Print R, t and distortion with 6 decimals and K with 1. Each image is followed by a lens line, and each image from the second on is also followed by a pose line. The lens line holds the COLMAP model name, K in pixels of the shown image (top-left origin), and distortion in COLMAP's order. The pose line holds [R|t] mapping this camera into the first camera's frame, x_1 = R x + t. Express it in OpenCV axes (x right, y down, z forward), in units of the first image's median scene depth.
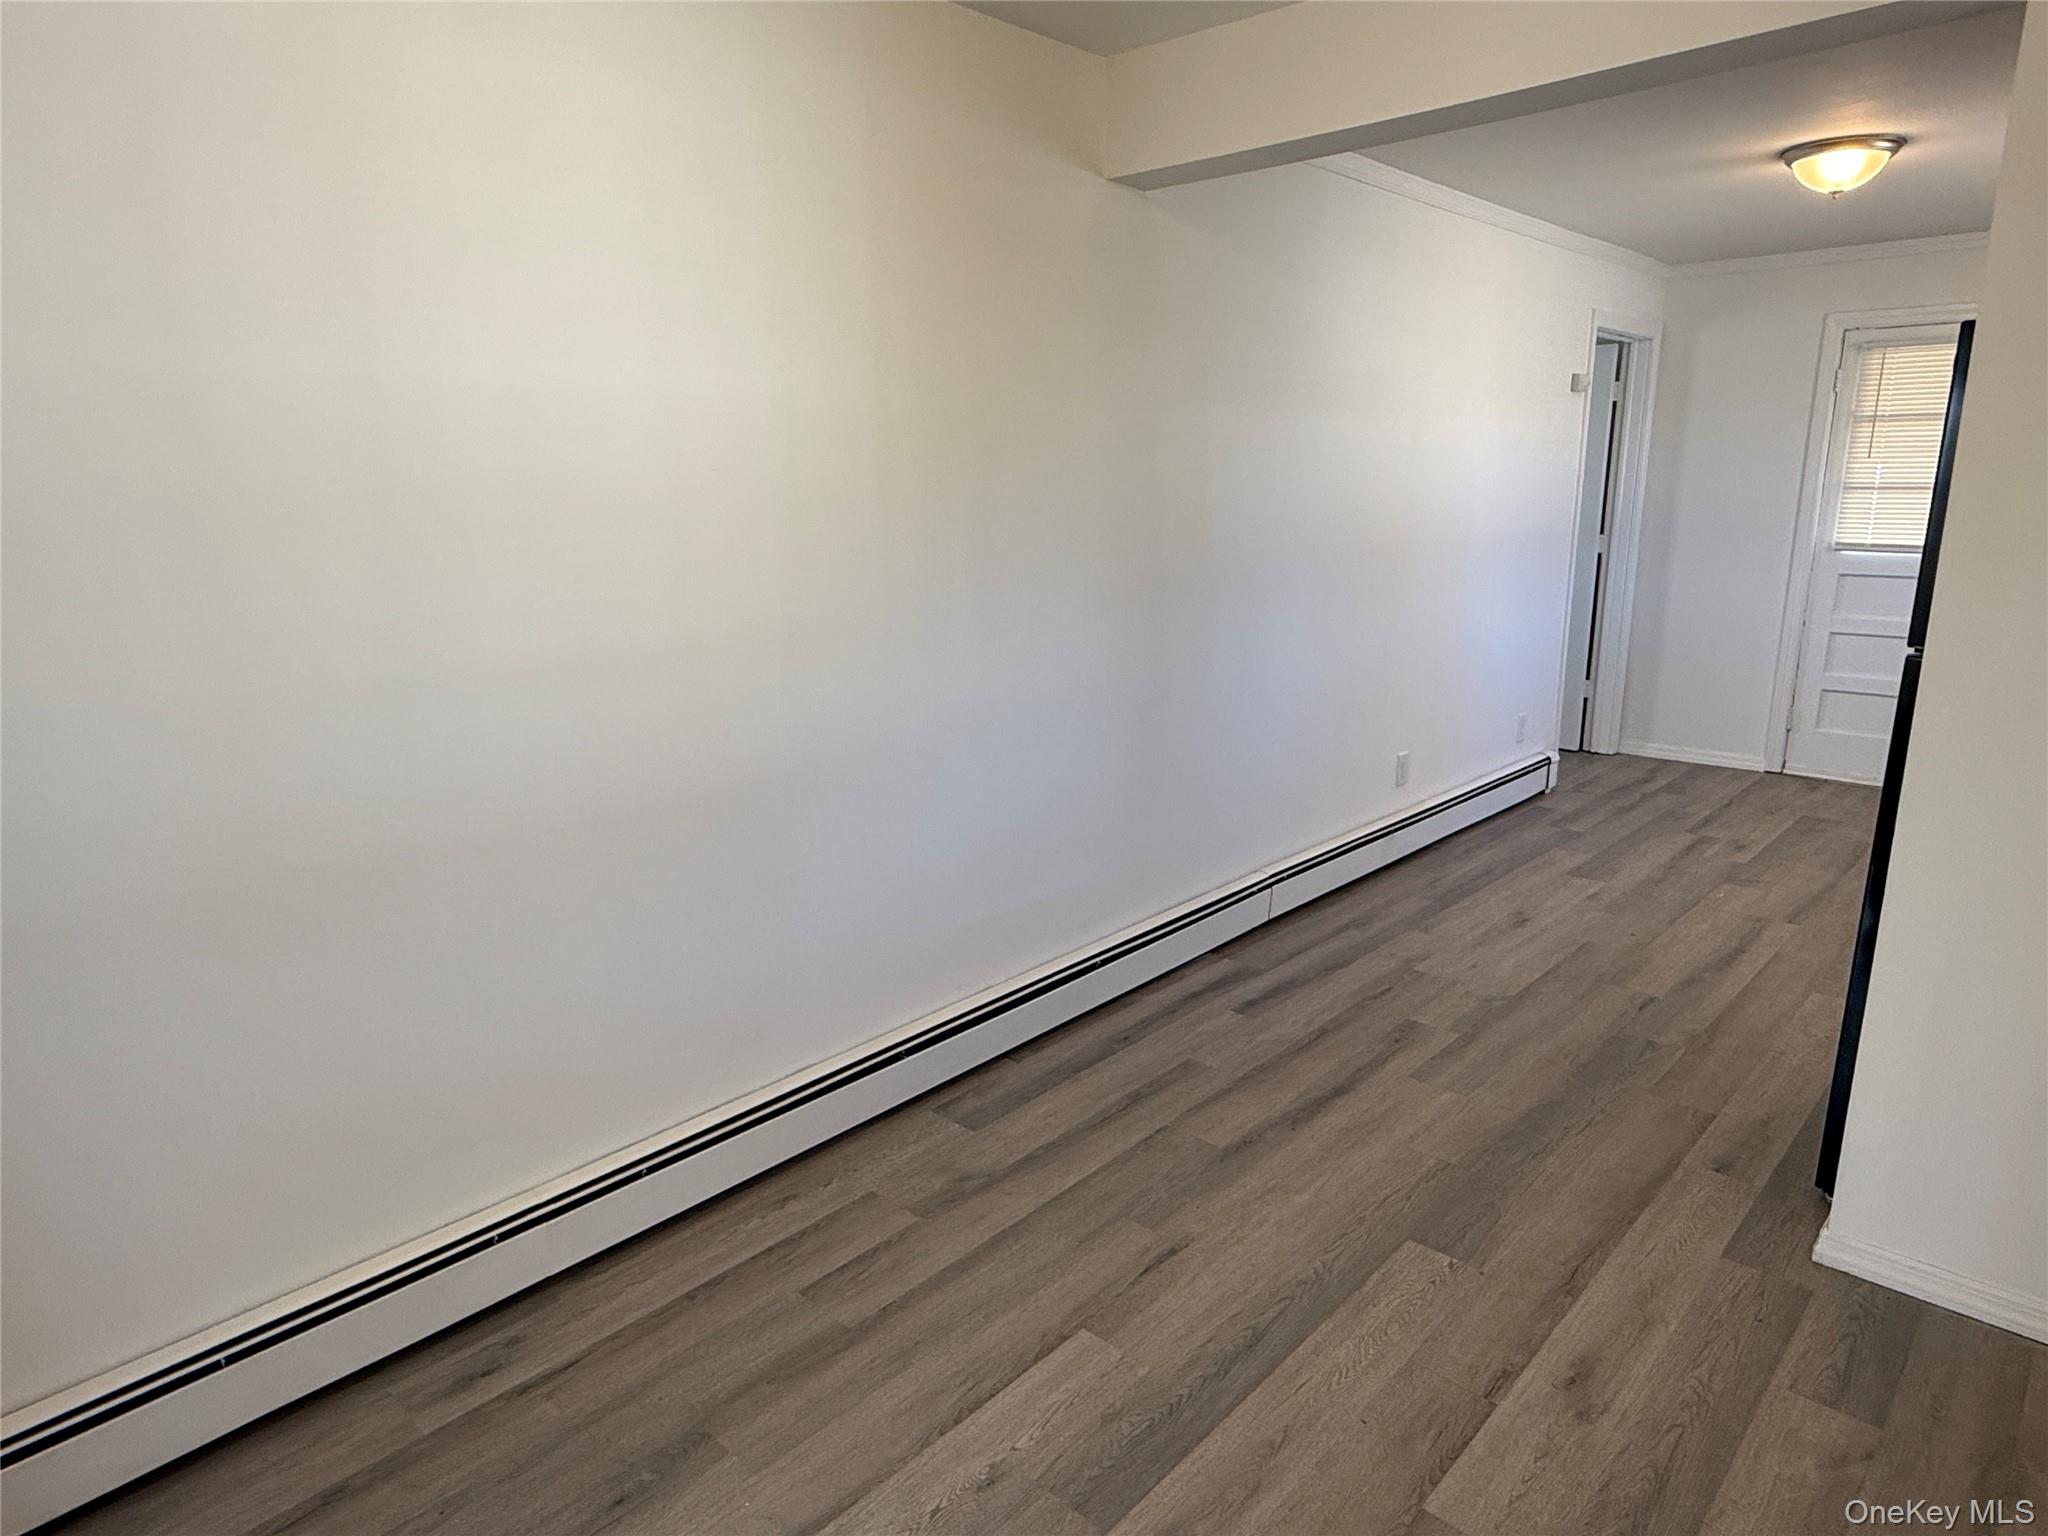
lens RADIAL K [[1230.2, 0, 1016.2], [0, 1230.2, 770.4], [0, 0, 1]] dist [-0.004311, 0.002064]
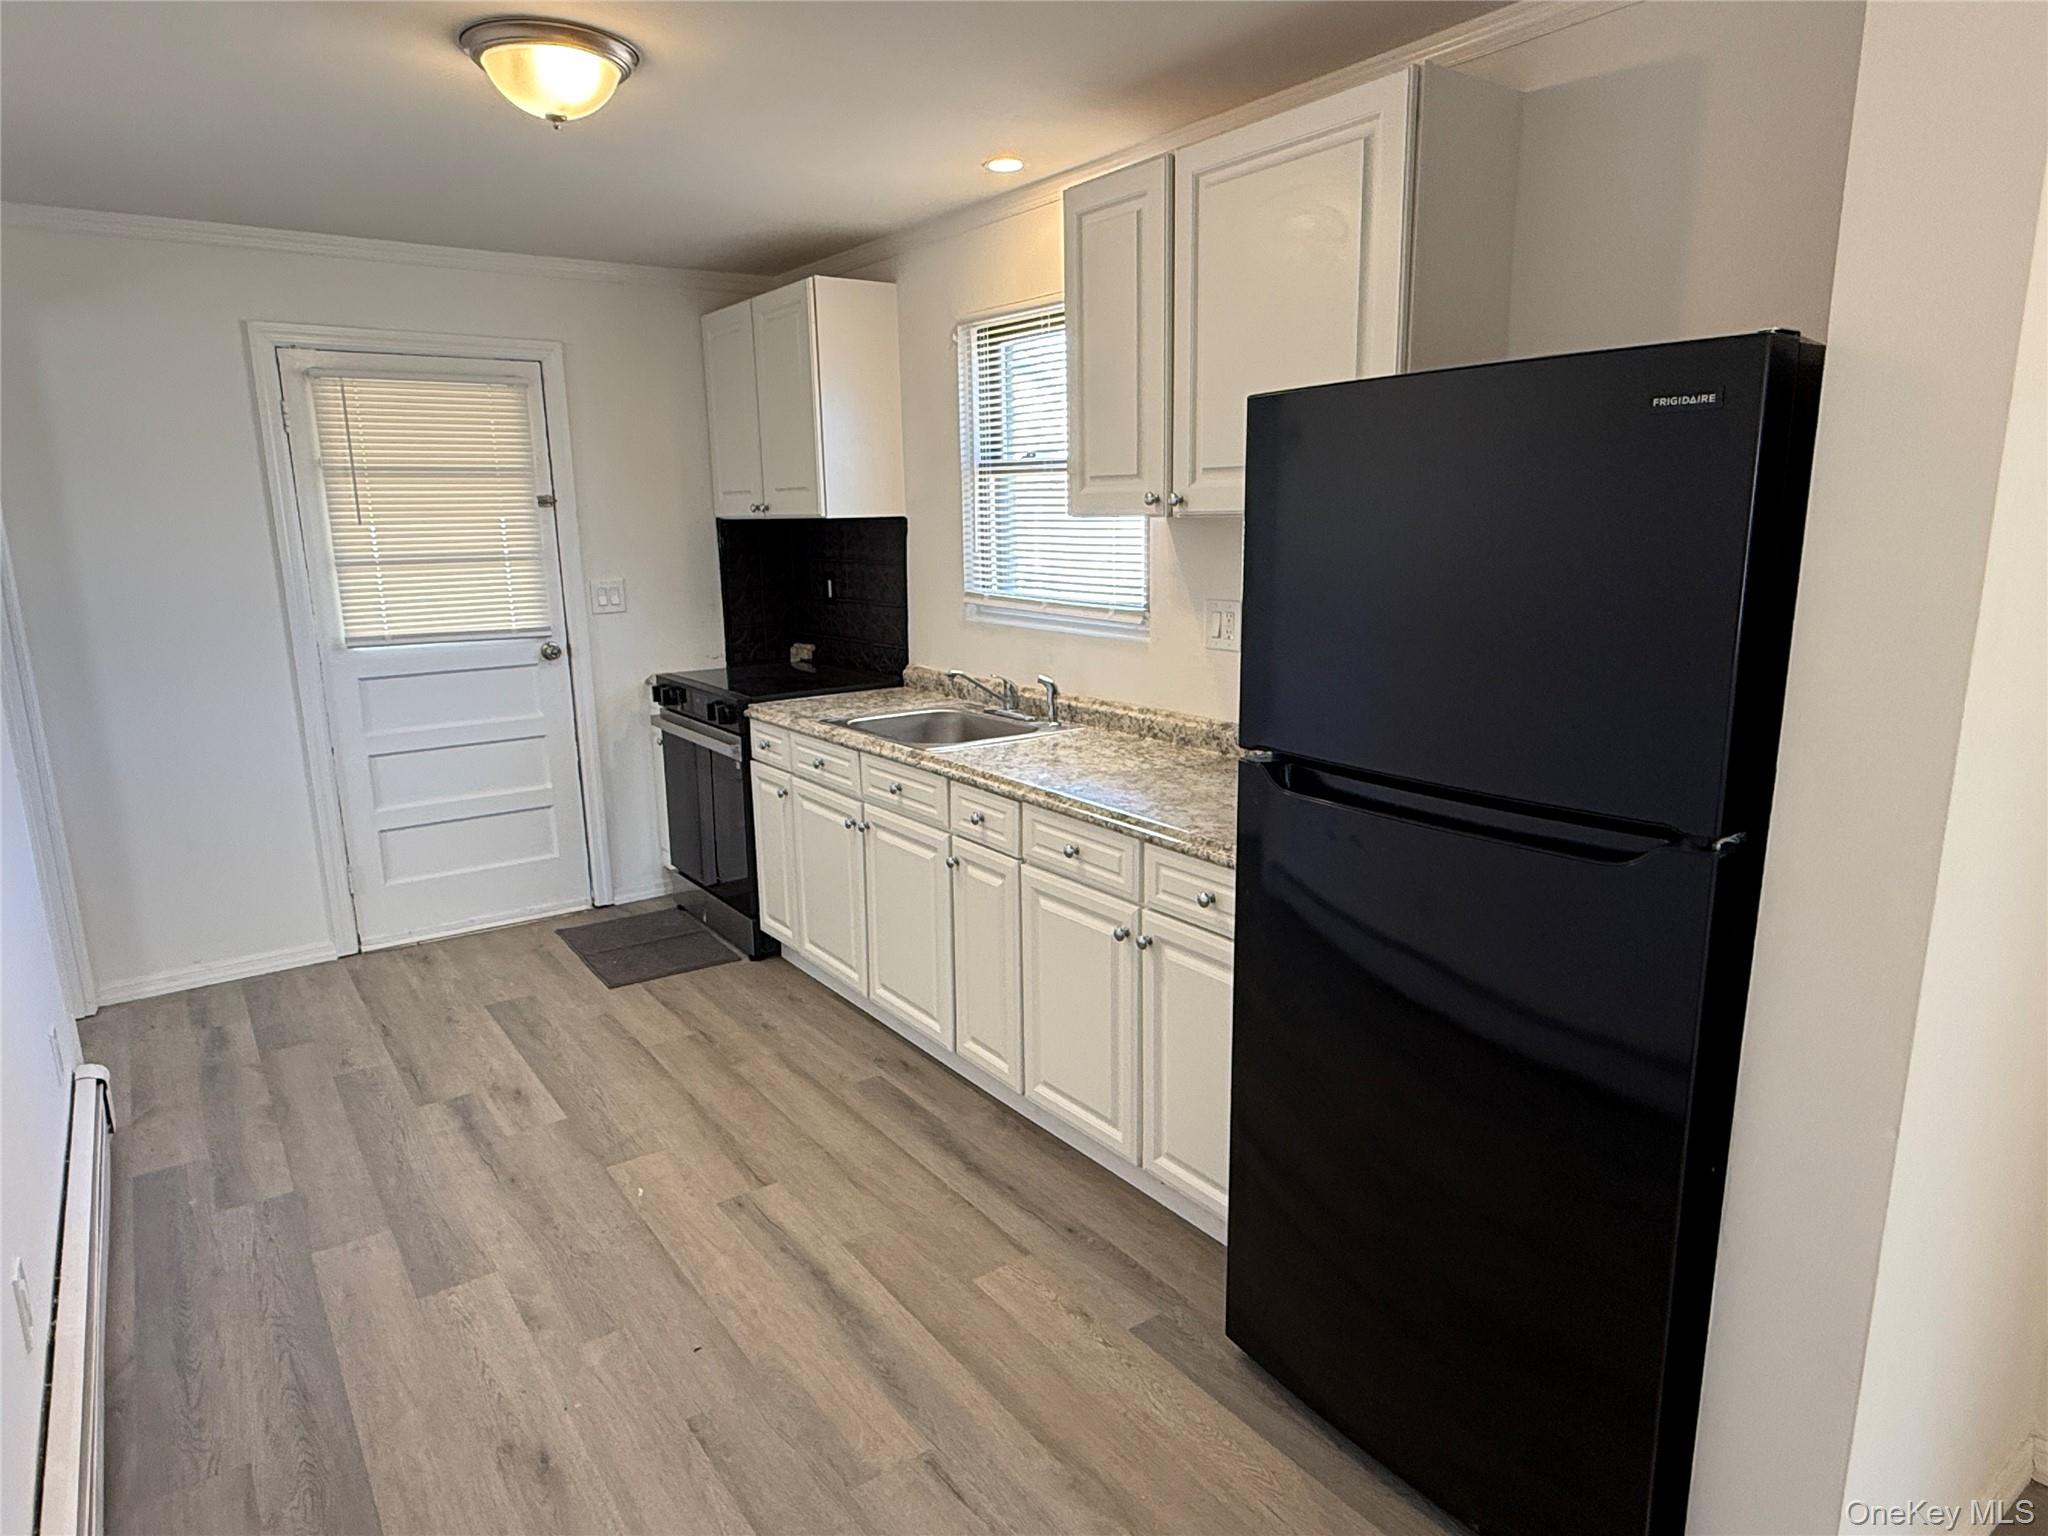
lens RADIAL K [[1230.2, 0, 1016.2], [0, 1230.2, 770.4], [0, 0, 1]] dist [-0.004311, 0.002064]
pose [[0.189293, -0.202037, 0.960911, 0.024578], [0.242349, 0.957942, 0.153672, -0.145664], [-0.951544, 0.203787, 0.230295, 0.540472]]
